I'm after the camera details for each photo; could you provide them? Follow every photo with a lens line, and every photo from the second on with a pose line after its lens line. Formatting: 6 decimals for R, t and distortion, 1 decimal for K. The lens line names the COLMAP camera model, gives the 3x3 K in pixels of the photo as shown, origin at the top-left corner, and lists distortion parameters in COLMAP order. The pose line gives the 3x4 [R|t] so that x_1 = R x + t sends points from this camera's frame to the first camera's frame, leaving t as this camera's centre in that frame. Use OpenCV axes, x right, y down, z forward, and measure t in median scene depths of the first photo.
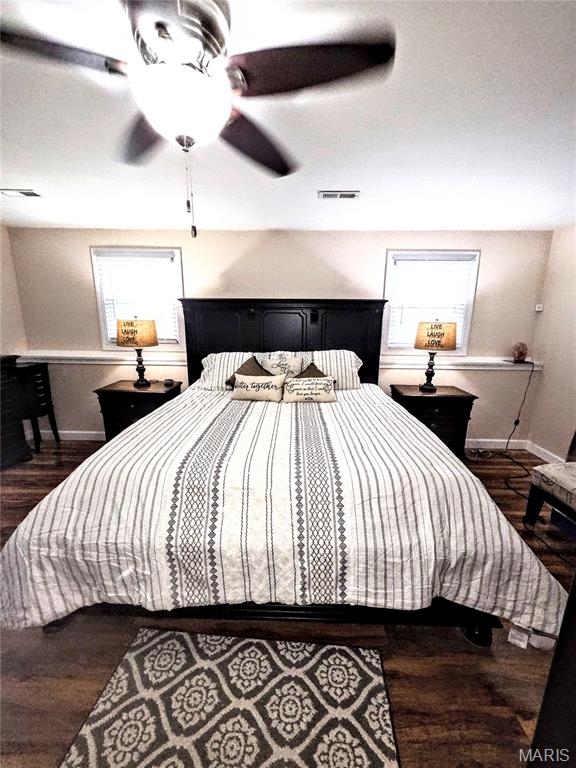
lens RADIAL K [[312.2, 0, 292.3], [0, 312.2, 386.6], [0, 0, 1]] dist [0.005678, 0.000102]
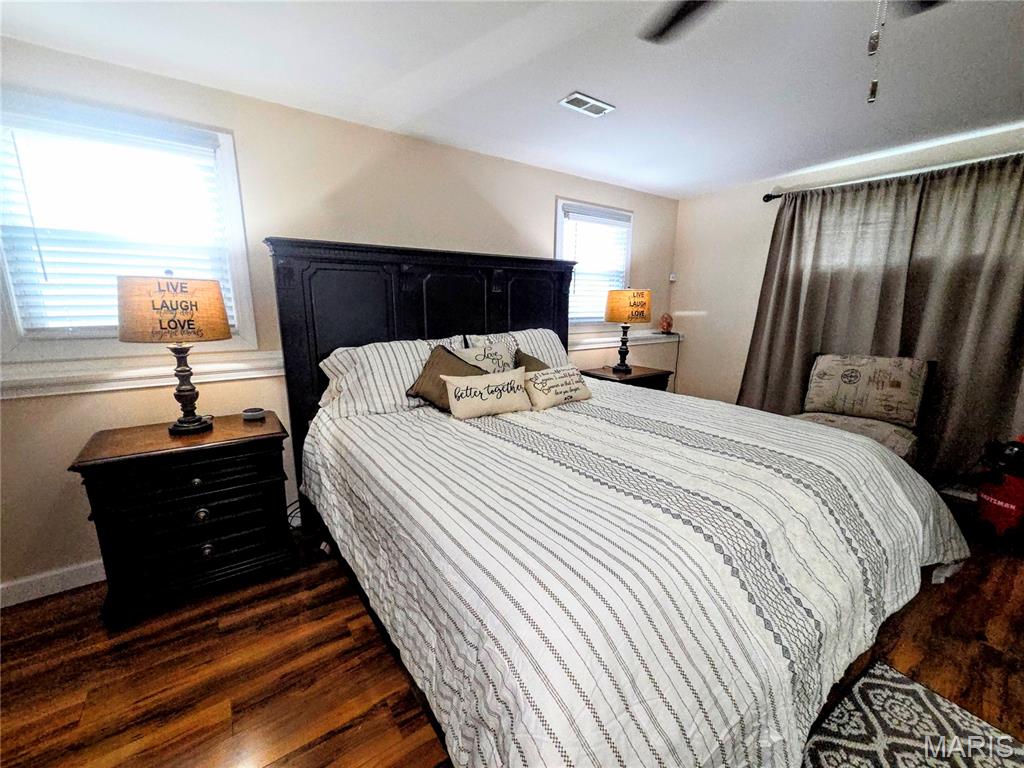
lens RADIAL K [[412.0, 0, 503.2], [0, 412.0, 389.6], [0, 0, 1]] dist [-0.001541, -0.000621]
pose [[0.801261, -0.132355, 0.583492, -0.489028], [0.131457, 0.990340, 0.044123, -0.031549], [-0.583695, 0.041350, 0.810919, 0.294581]]
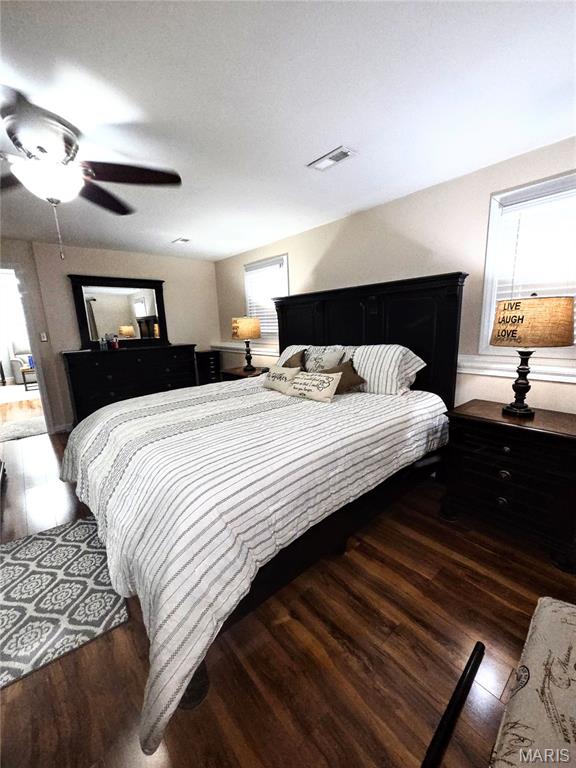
lens RADIAL K [[316.0, 0, 284.3], [0, 316.0, 384.1], [0, 0, 1]] dist [0.011992, 0.000118]
pose [[0.668060, 0.108591, -0.736142, 0.588531], [-0.121453, 0.991940, 0.036104, -0.015577], [0.734129, 0.065287, 0.675864, 0.272716]]
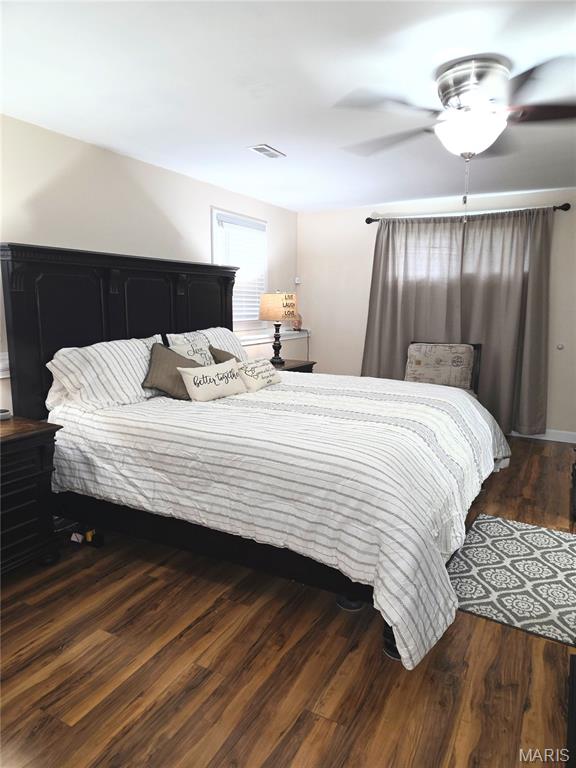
lens RADIAL K [[515.2, 0, 274.7], [0, 515.2, 386.3], [0, 0, 1]] dist [0.025039, -0.000443]
pose [[0.458134, -0.155149, 0.875238, -0.973658], [0.184801, 0.979759, 0.076944, -0.044785], [-0.869460, 0.126494, 0.477533, 0.270351]]
